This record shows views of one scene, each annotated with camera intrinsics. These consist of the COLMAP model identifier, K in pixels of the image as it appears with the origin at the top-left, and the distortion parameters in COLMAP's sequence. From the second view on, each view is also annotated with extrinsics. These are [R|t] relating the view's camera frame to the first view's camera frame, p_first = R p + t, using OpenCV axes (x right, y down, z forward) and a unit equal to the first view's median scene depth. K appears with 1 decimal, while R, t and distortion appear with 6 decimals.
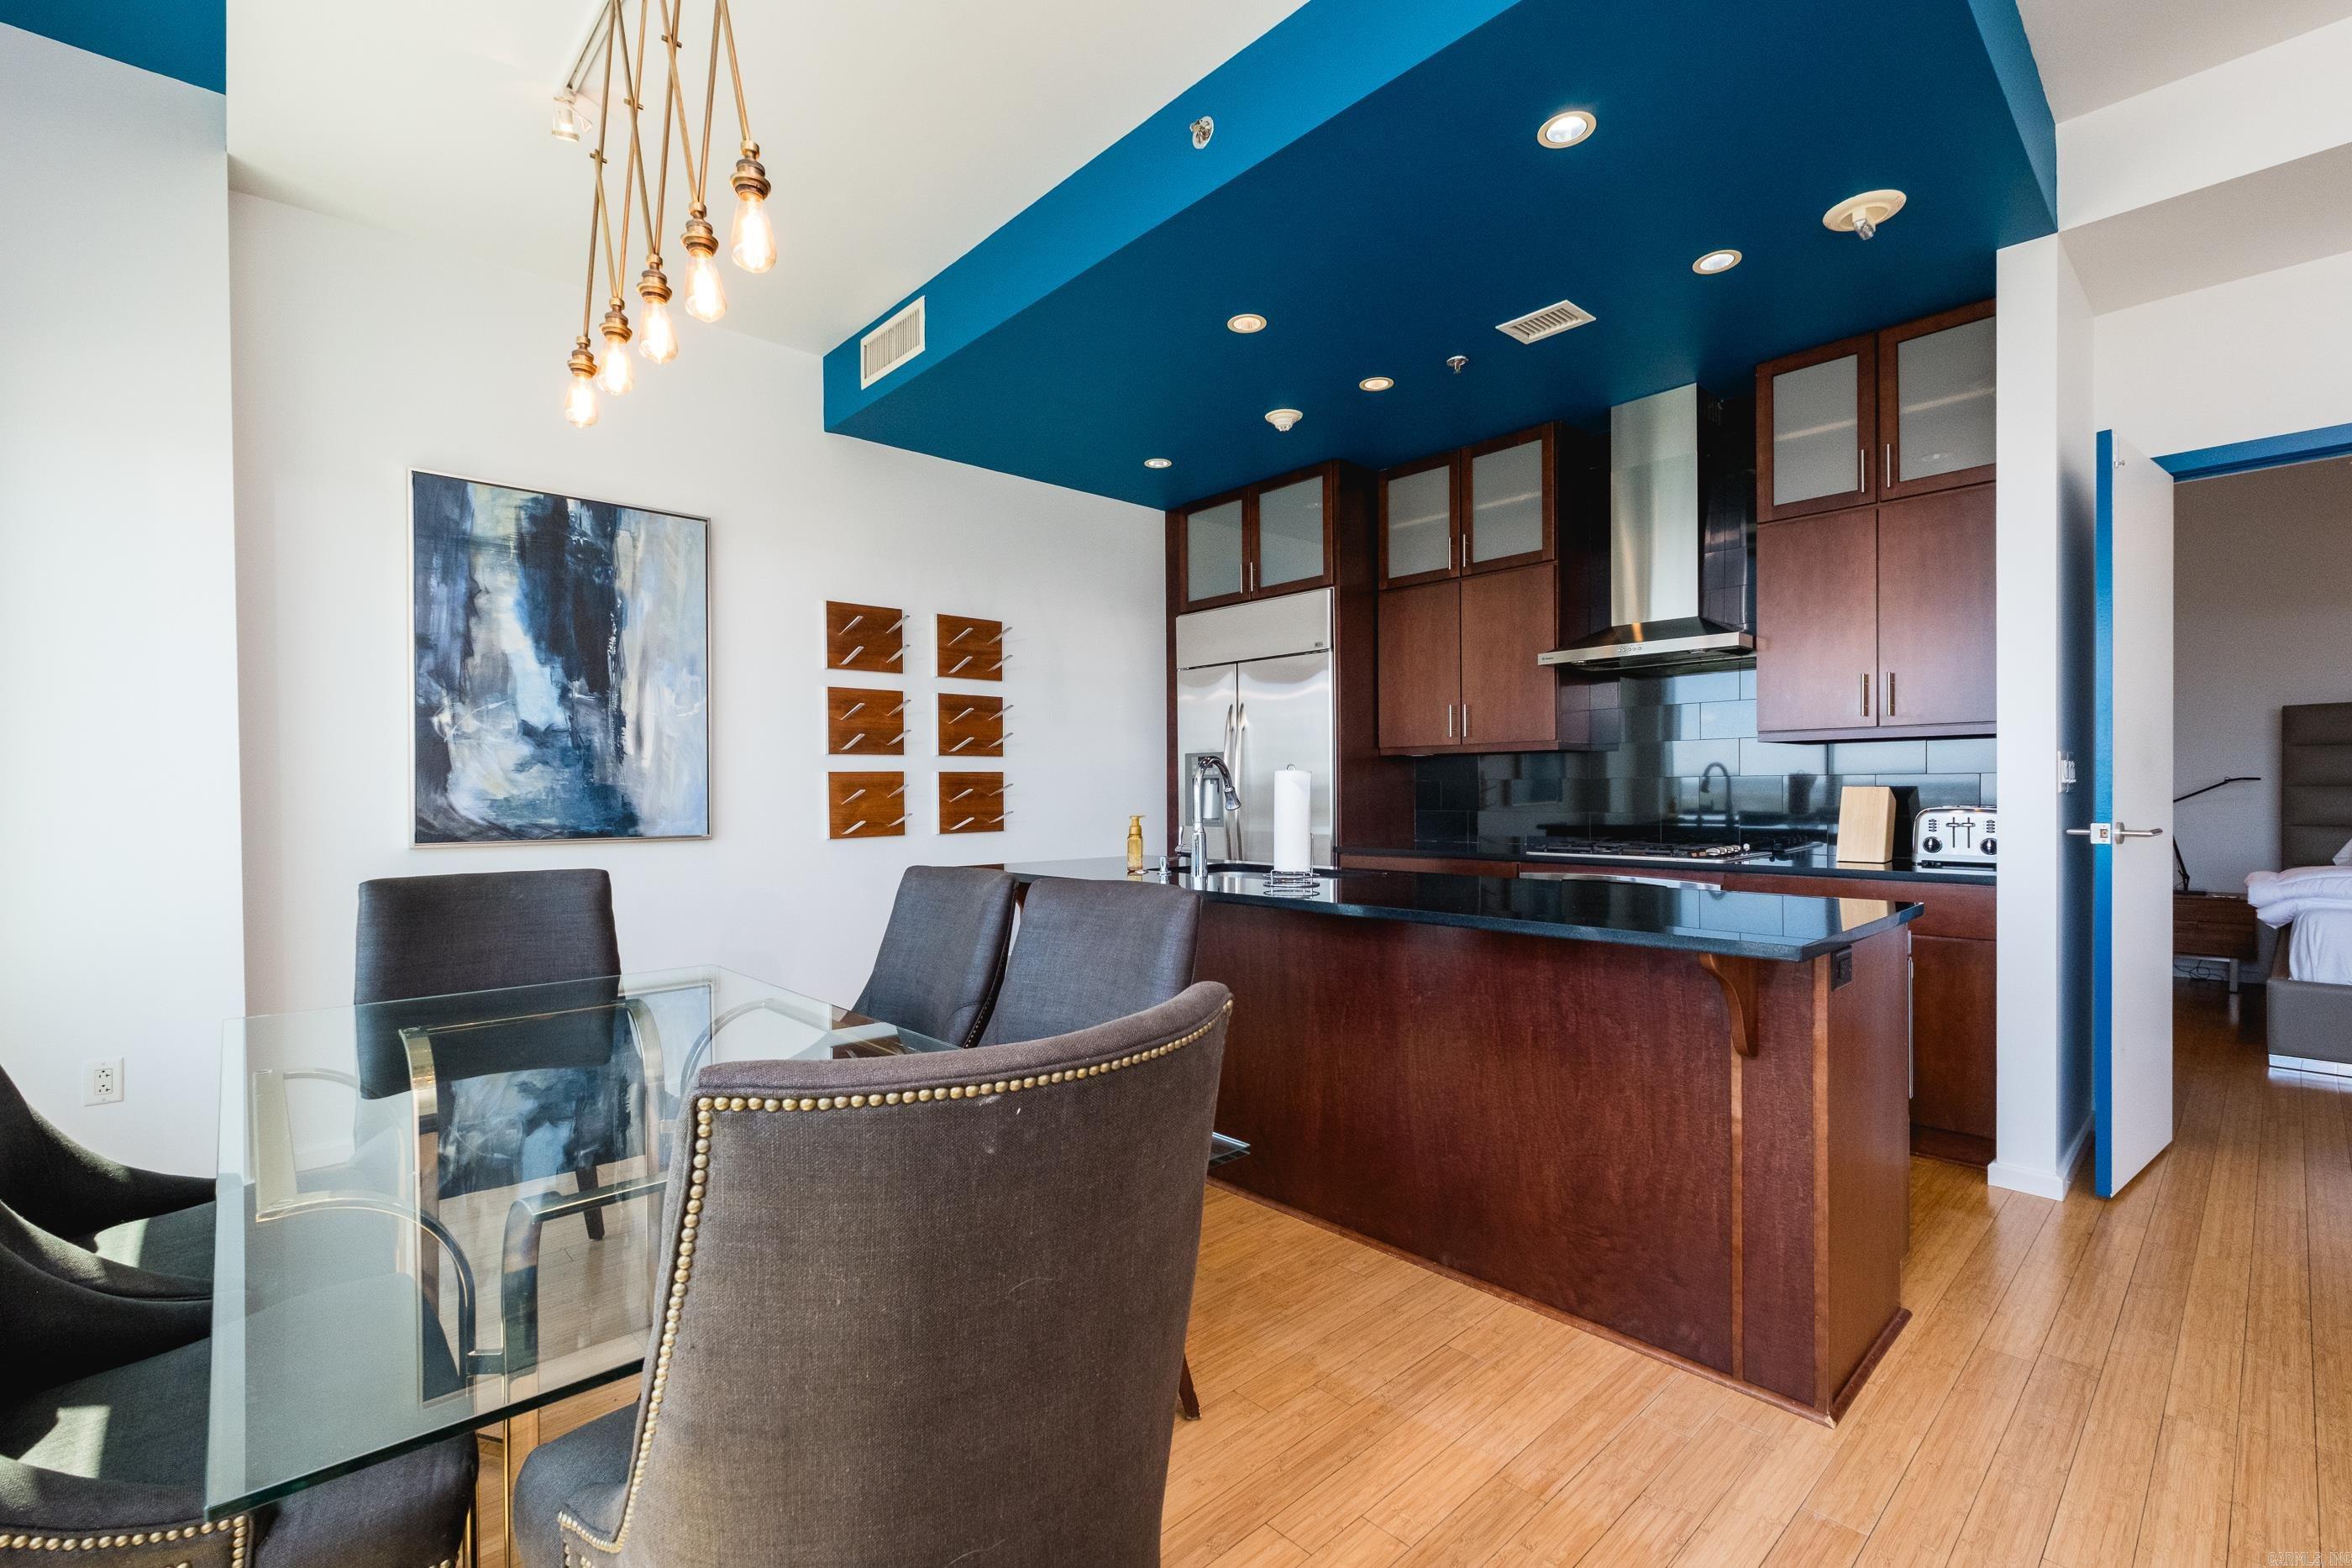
lens RADIAL K [[1039.0, 0, 1181.4], [0, 1039.0, 793.9], [0, 0, 1]] dist [0.001629, -0.000249]
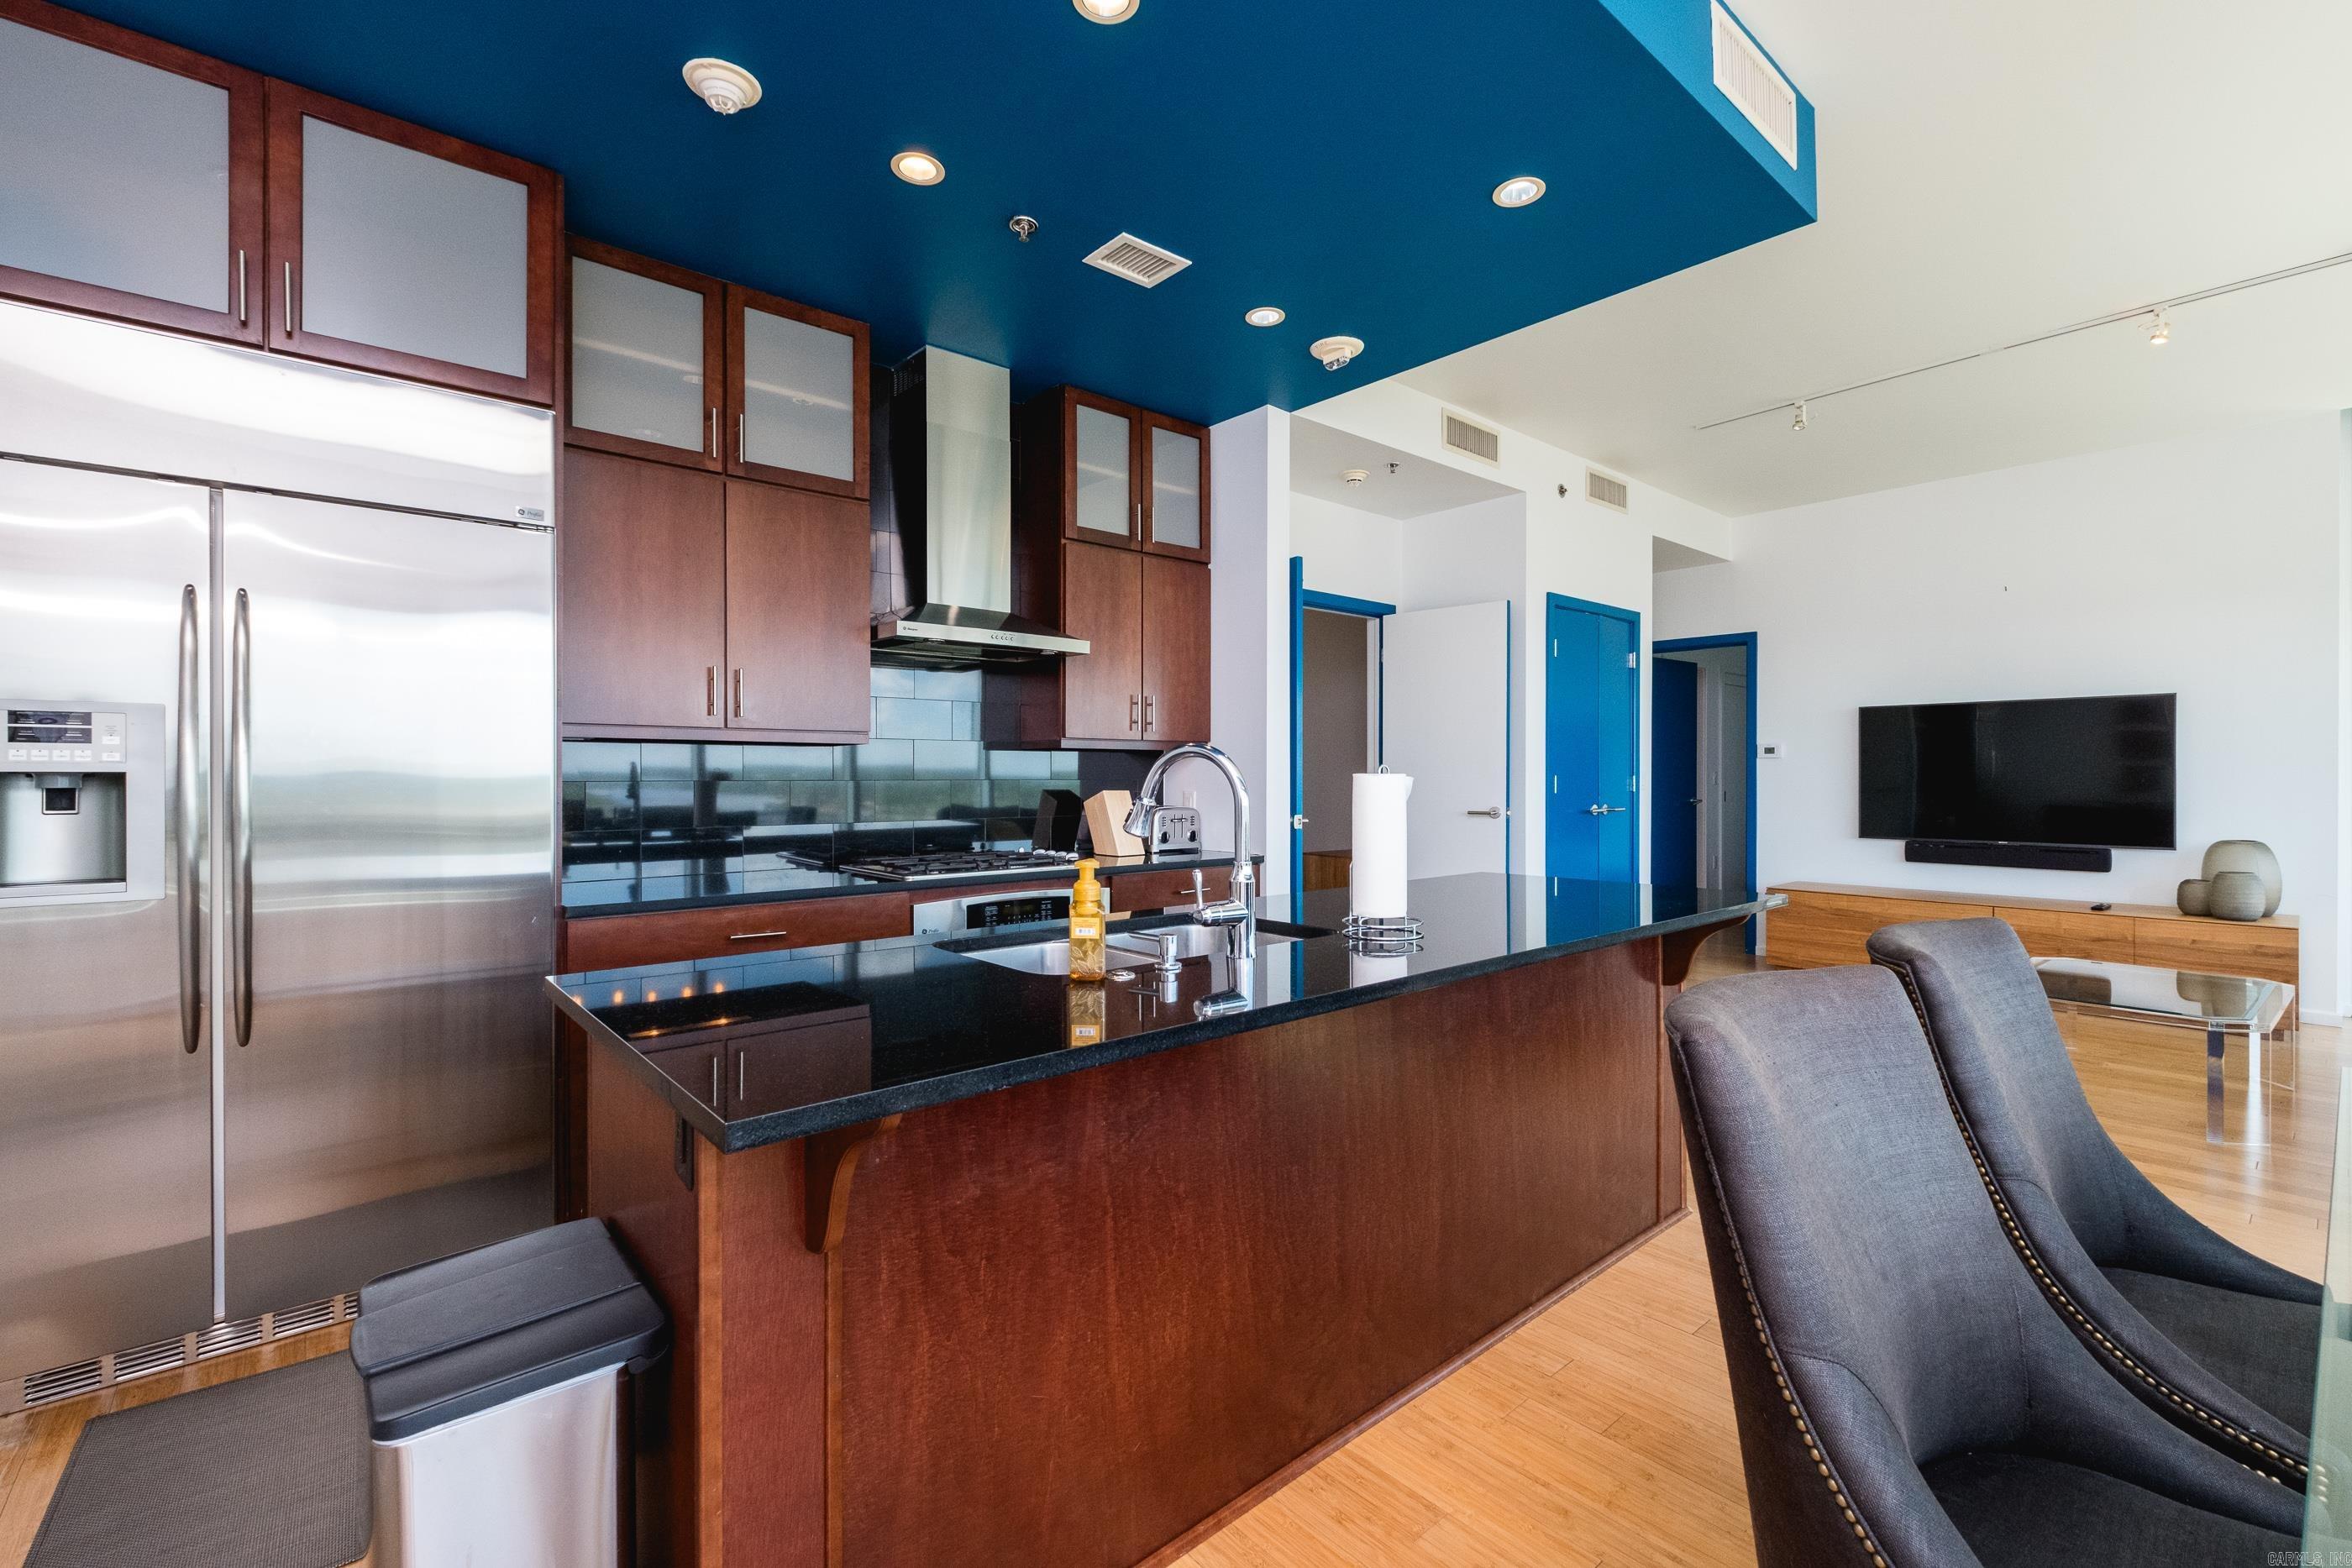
lens RADIAL K [[1010.0, 0, 1192.1], [0, 1010.0, 789.6], [0, 0, 1]] dist [0.000135, -0.000405]
pose [[0.031173, -0.001880, 0.999512, -0.449510], [0.005047, 0.999986, 0.001723, -0.009750], [-0.999501, 0.004991, 0.031183, 0.845537]]
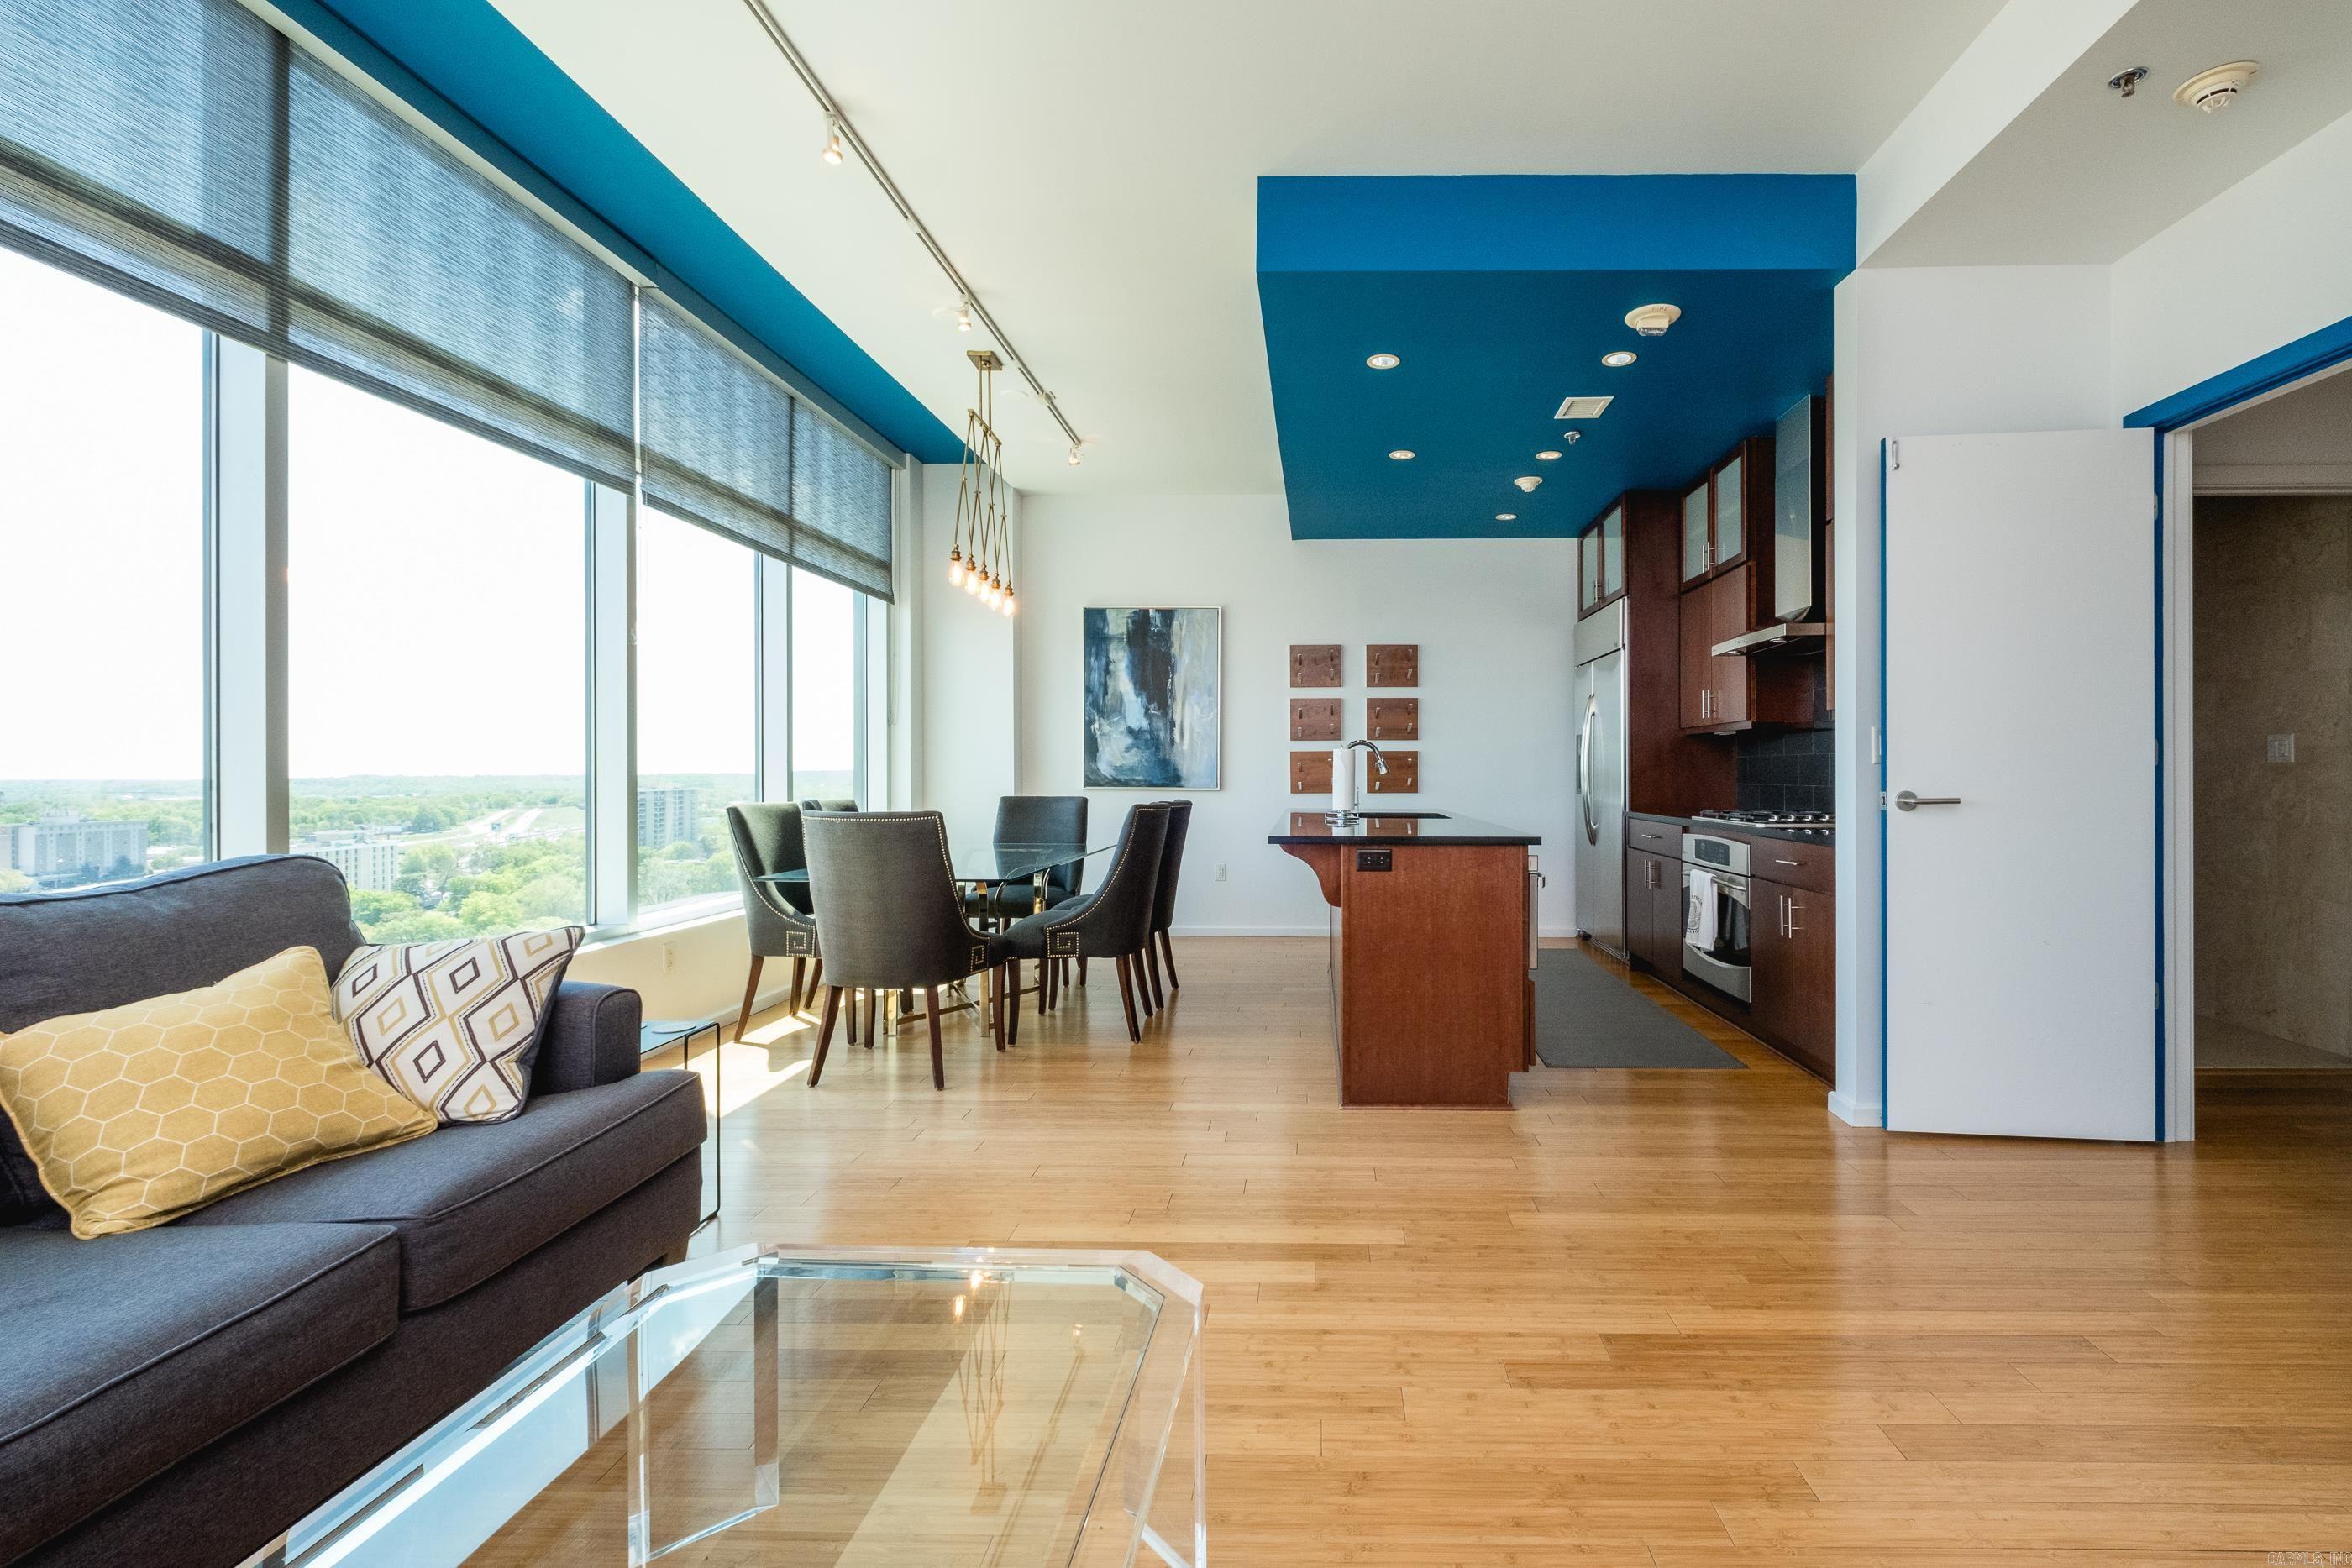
lens RADIAL K [[1061.3, 0, 1271.5], [0, 1061.3, 777.2], [0, 0, 1]] dist [-0.000944, -0.000097]
pose [[0.698735, 0.012996, -0.715262, 0.946788], [-0.010980, 0.999912, 0.007442, 0.008138], [0.715296, 0.002654, 0.698817, -0.199323]]
